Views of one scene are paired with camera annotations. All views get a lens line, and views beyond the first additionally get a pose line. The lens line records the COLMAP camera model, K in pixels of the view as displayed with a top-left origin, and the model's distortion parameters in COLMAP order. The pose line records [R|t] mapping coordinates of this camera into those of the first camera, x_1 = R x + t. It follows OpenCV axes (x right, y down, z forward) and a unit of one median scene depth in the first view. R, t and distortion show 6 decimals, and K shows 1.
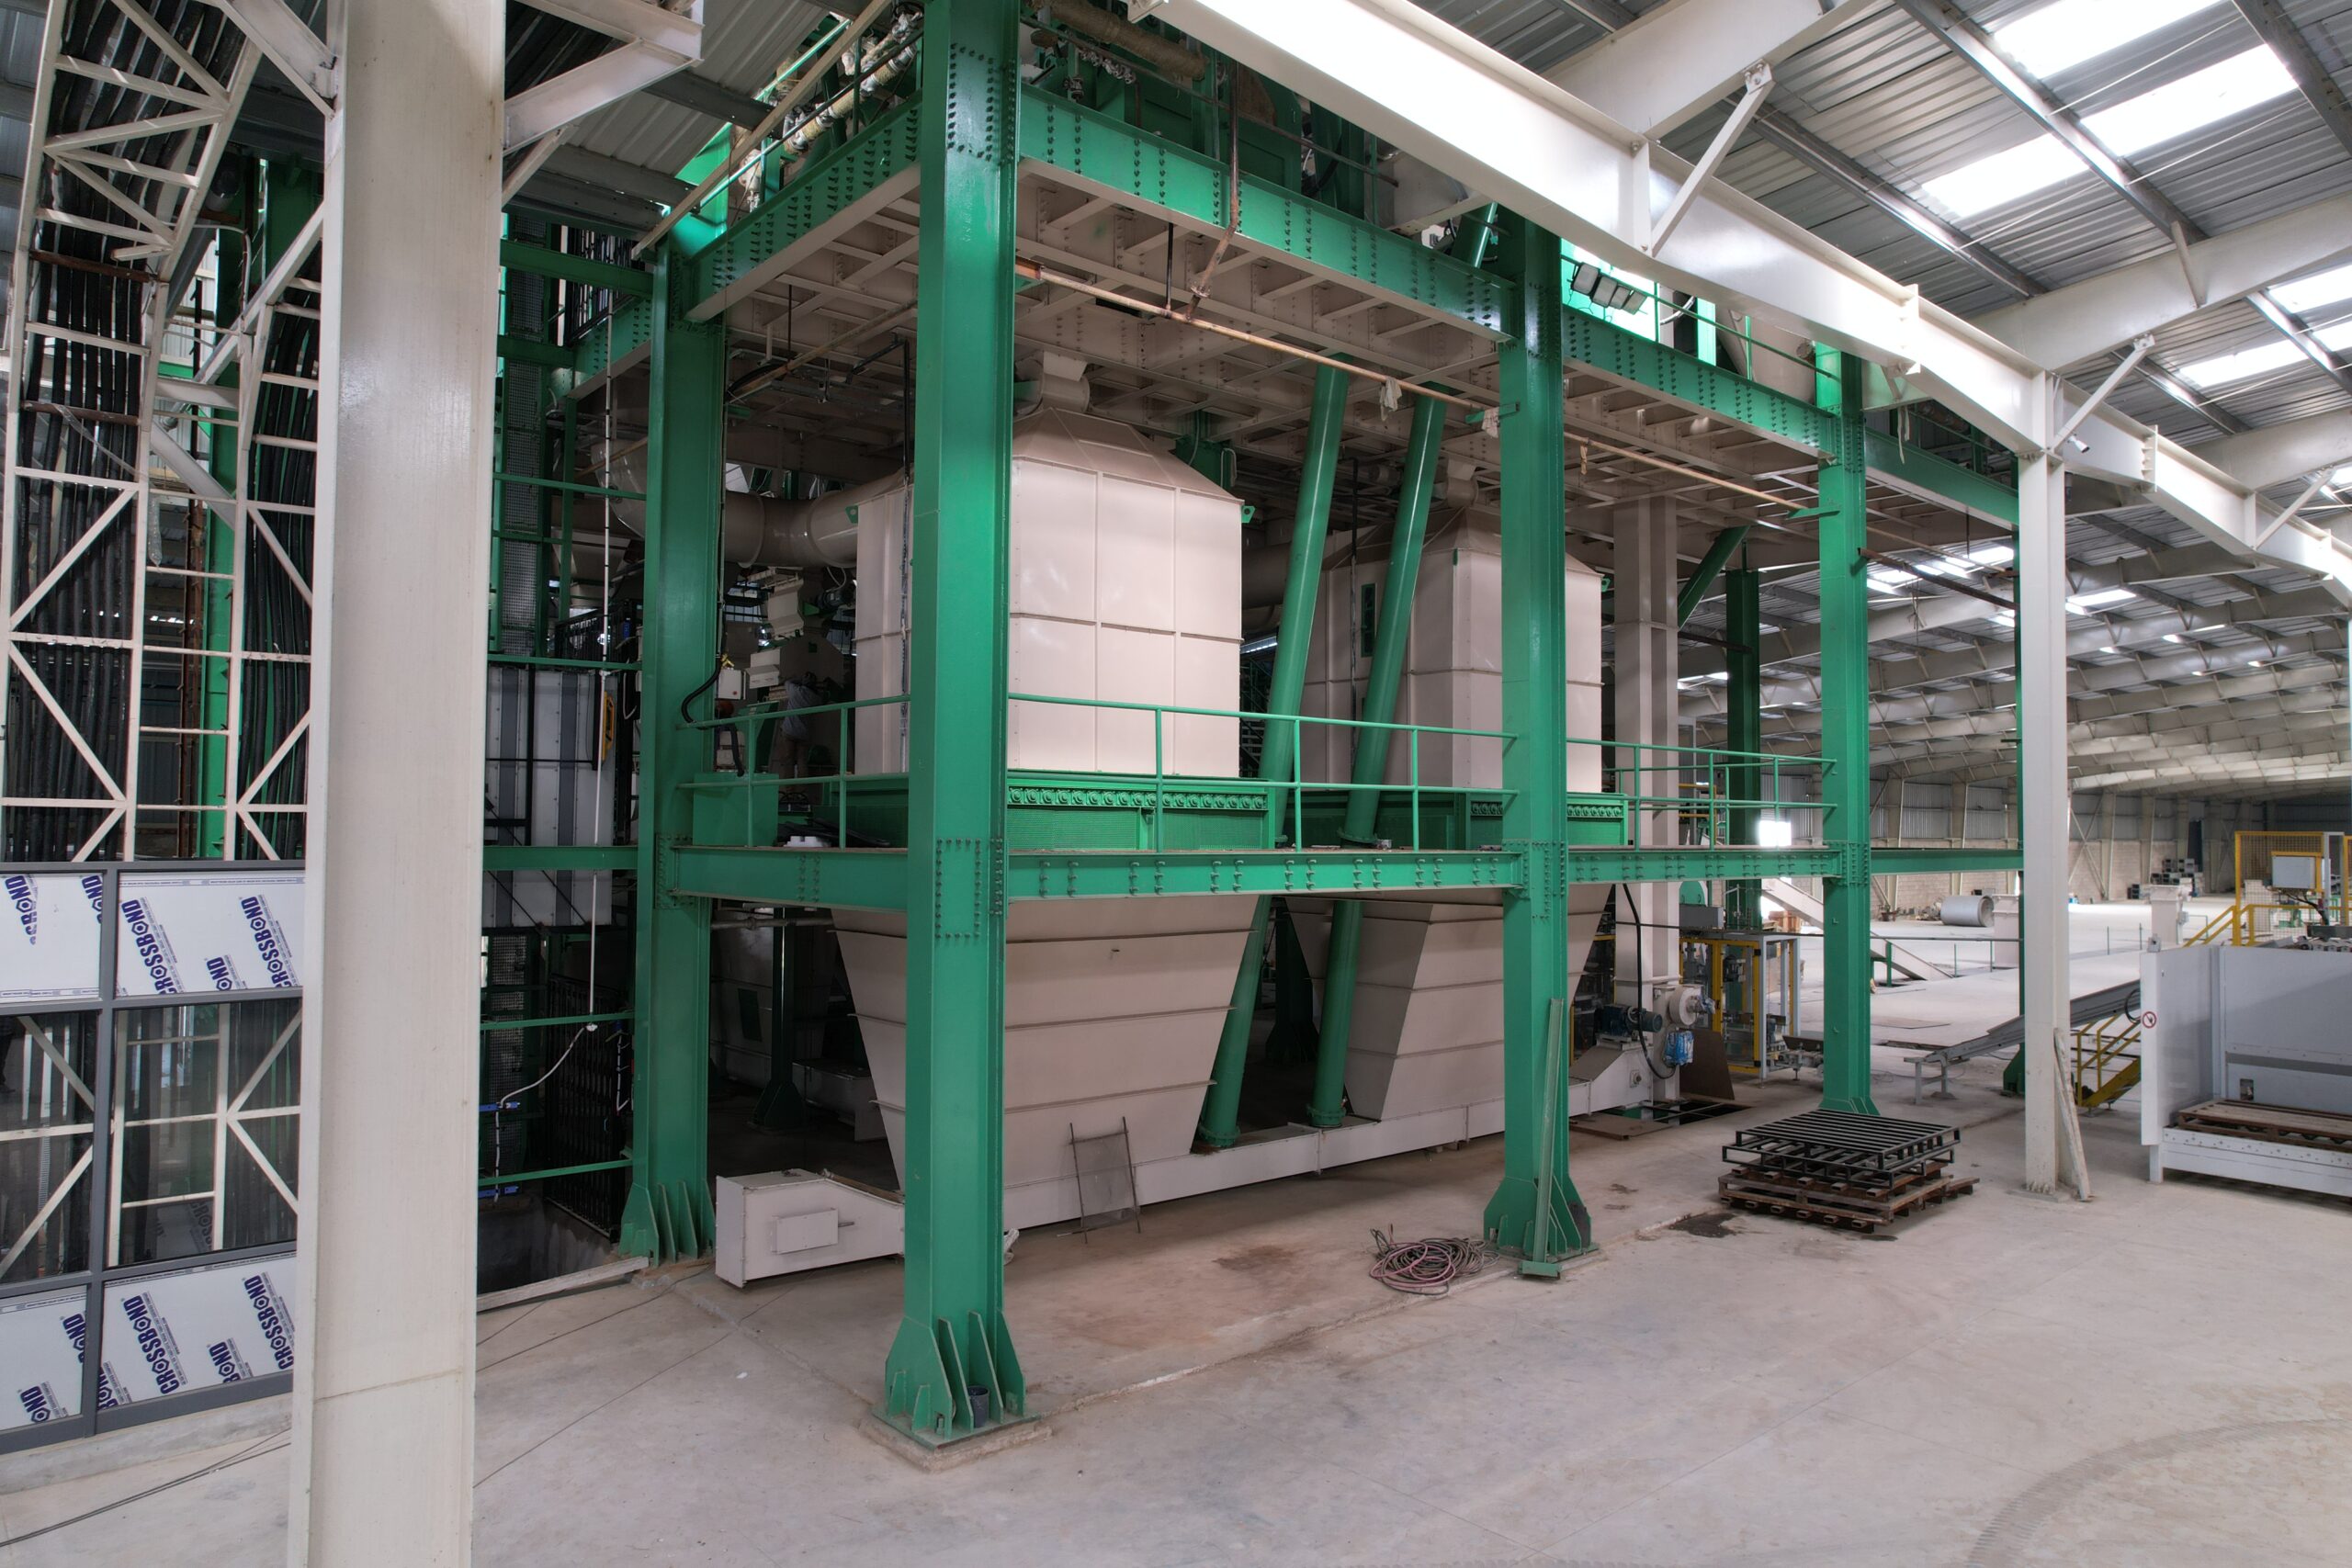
lens RADIAL K [[1501.1, 0, 1176.0], [0, 1501.1, 784.0], [0, 0, 1]] dist [-0.048080, 0.034472]
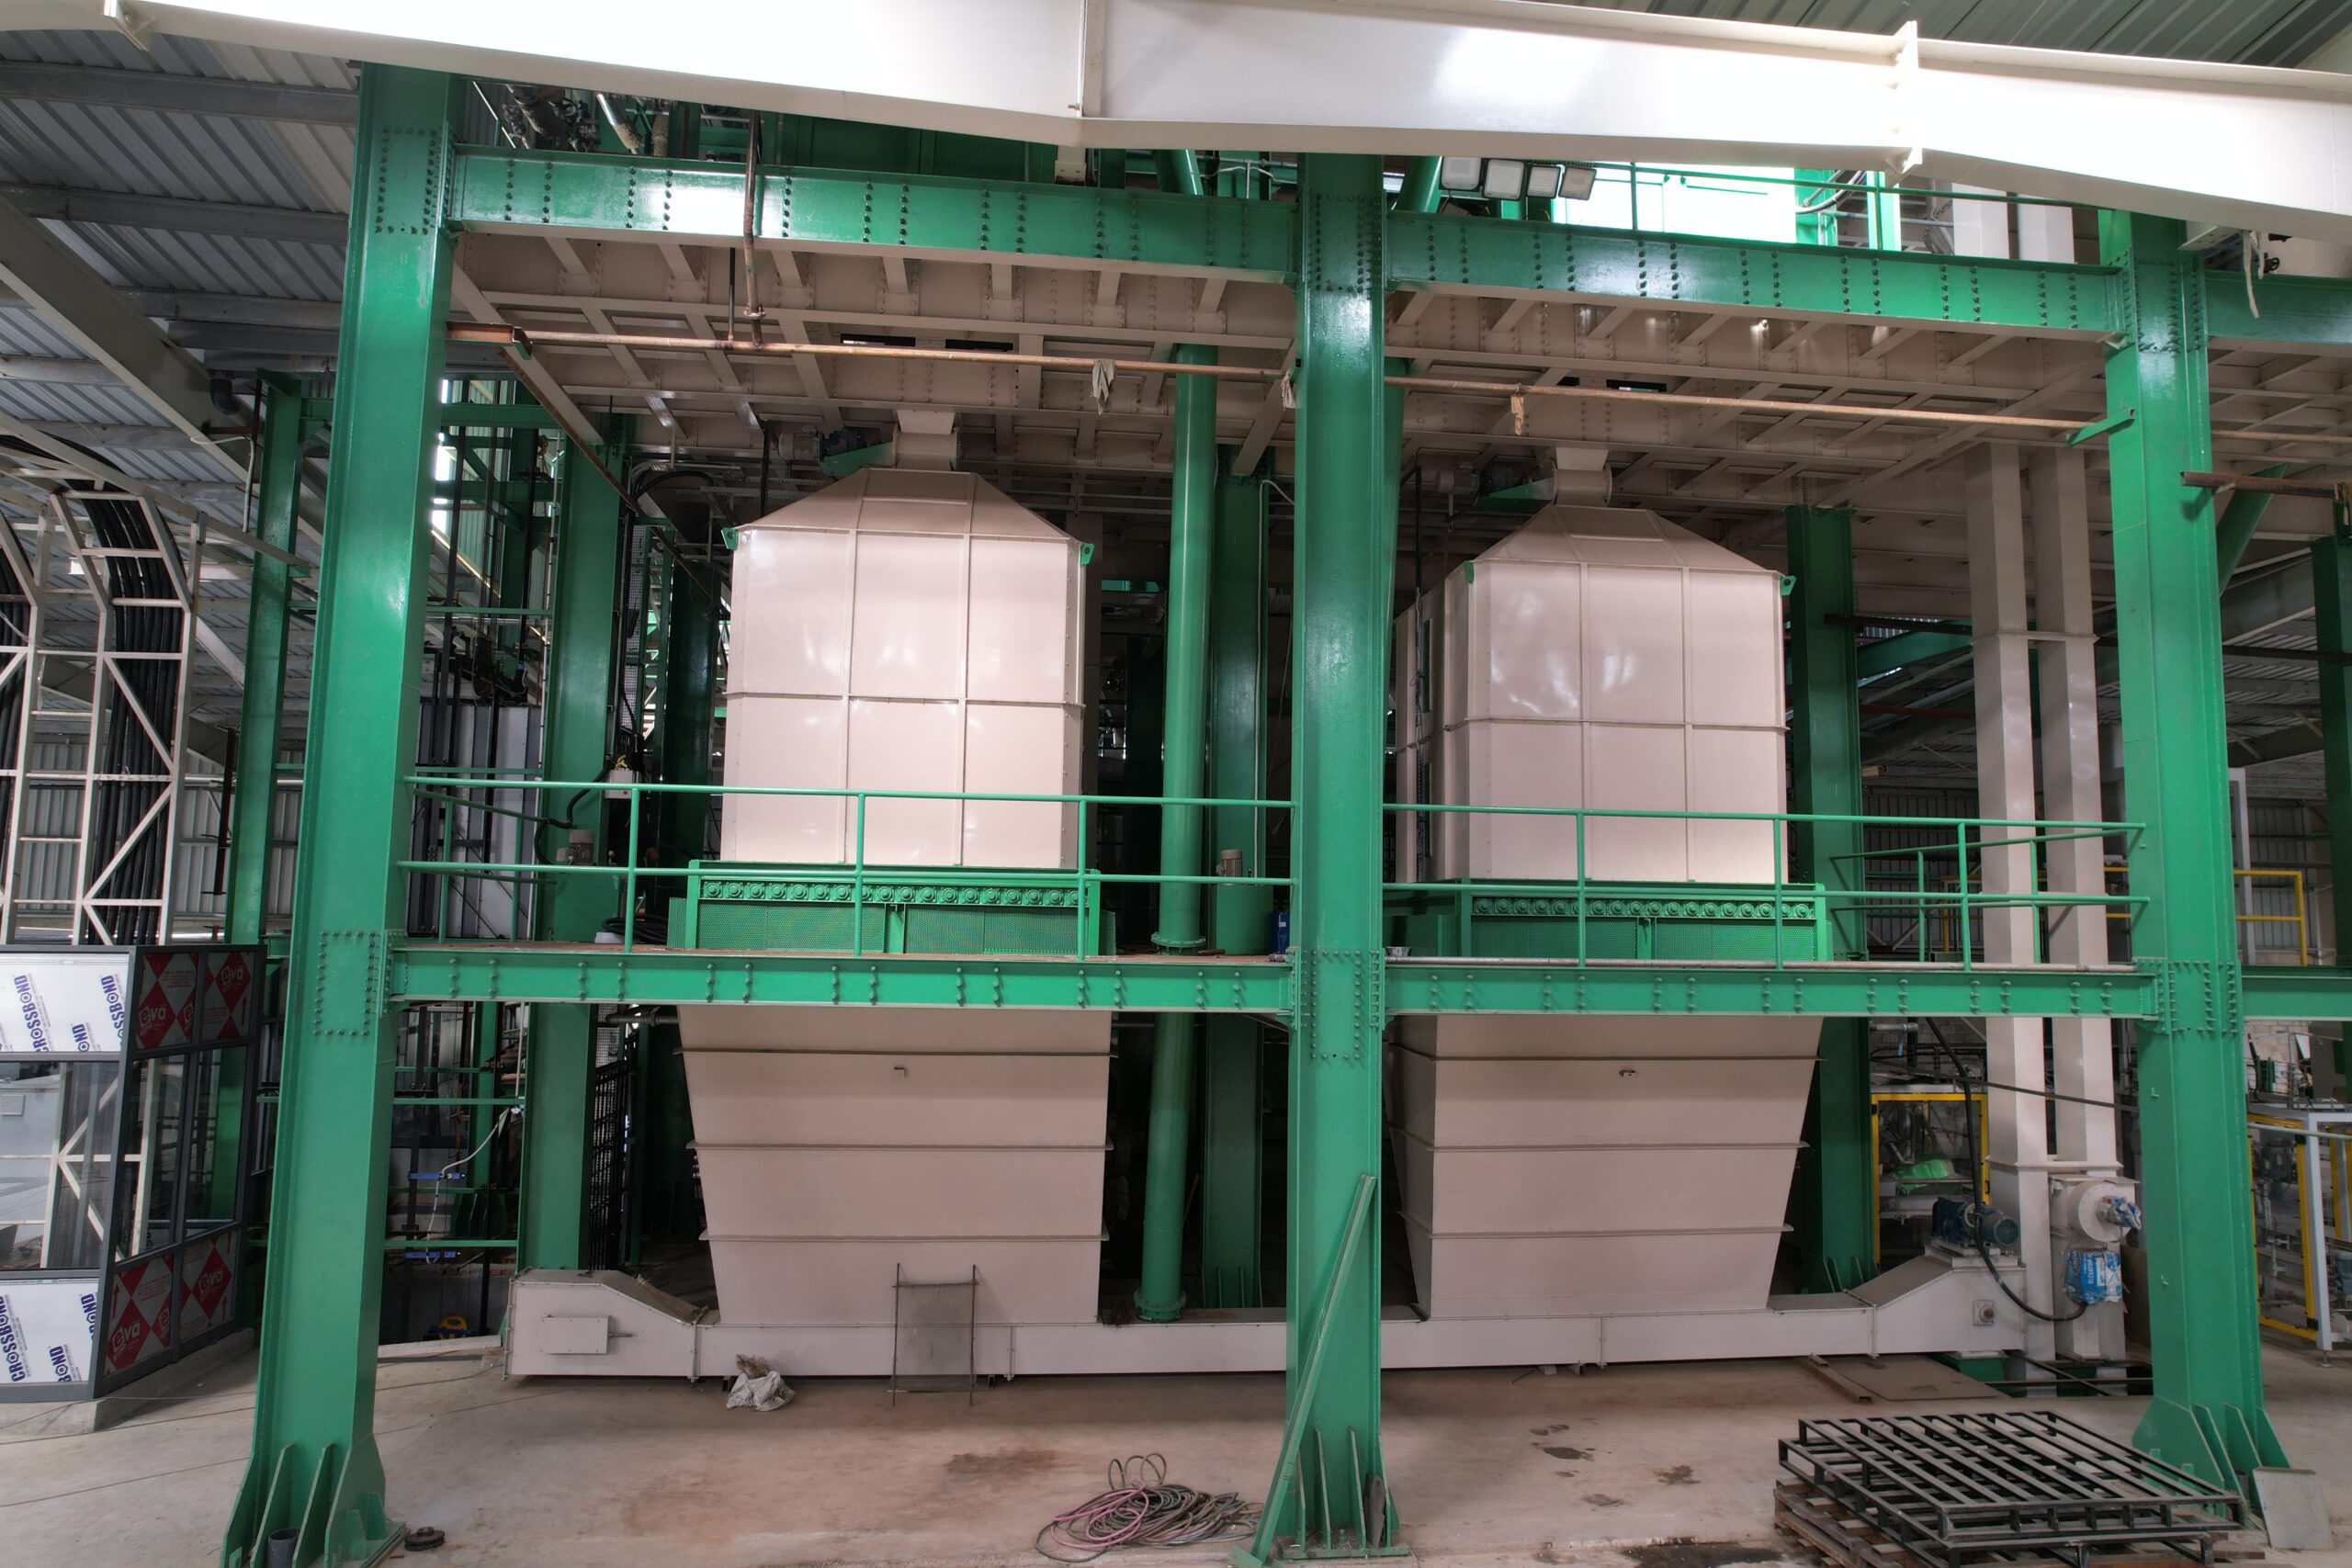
lens RADIAL K [[1501.1, 0, 1176.0], [0, 1501.1, 784.0], [0, 0, 1]] dist [-0.048080, 0.034472]
pose [[0.824867, -0.048061, -0.563280, 0.597833], [0.007095, 0.997181, -0.074693, 0.012470], [0.565282, 0.057615, 0.822883, 0.368970]]
